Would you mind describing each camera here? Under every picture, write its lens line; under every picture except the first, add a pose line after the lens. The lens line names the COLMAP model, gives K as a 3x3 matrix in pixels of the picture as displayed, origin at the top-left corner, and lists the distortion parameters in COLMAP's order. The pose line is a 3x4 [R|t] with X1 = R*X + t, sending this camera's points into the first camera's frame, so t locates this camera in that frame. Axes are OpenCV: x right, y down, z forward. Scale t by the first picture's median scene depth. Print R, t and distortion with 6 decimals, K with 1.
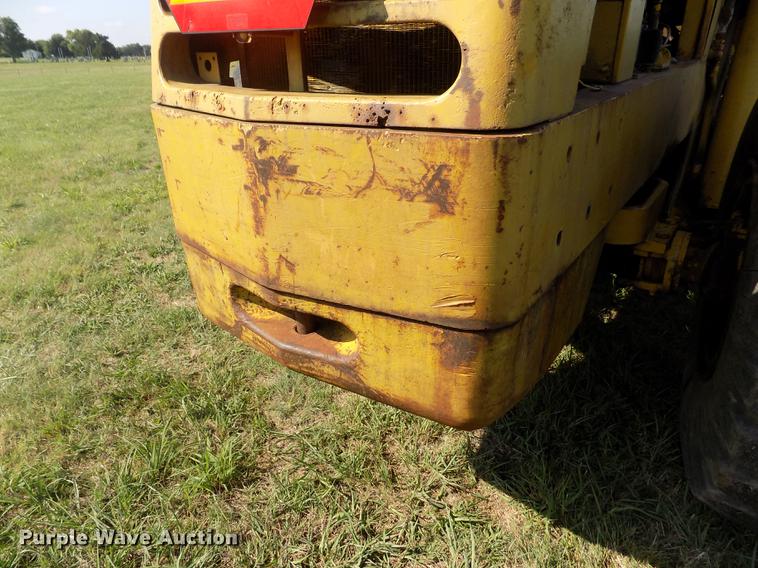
lens RADIAL K [[515.3, 0, 382.0], [0, 515.3, 277.4], [0, 0, 1]] dist [-0.070049, 0.071215]
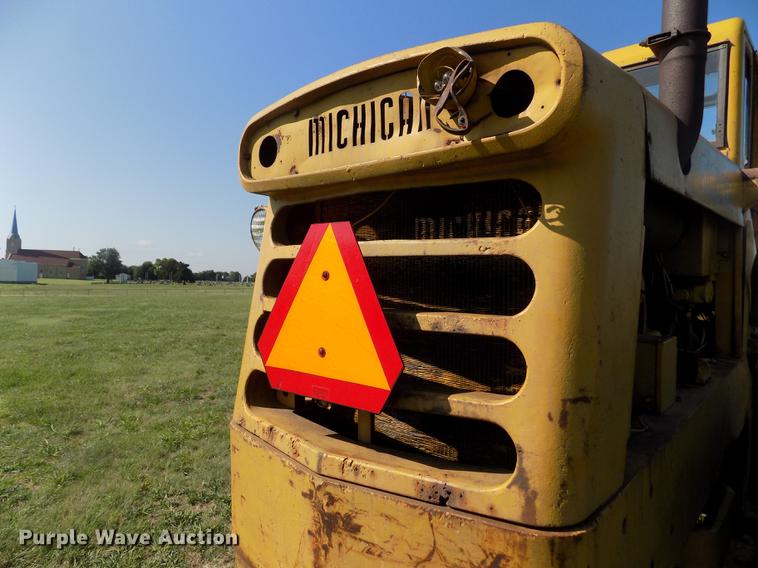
lens RADIAL K [[515.3, 0, 382.0], [0, 515.3, 277.4], [0, 0, 1]] dist [-0.070049, 0.071215]
pose [[0.995285, 0.029334, -0.092451, -0.037884], [-0.065160, 0.908263, -0.413295, -0.241593], [0.071847, 0.417371, 0.905892, -0.164708]]
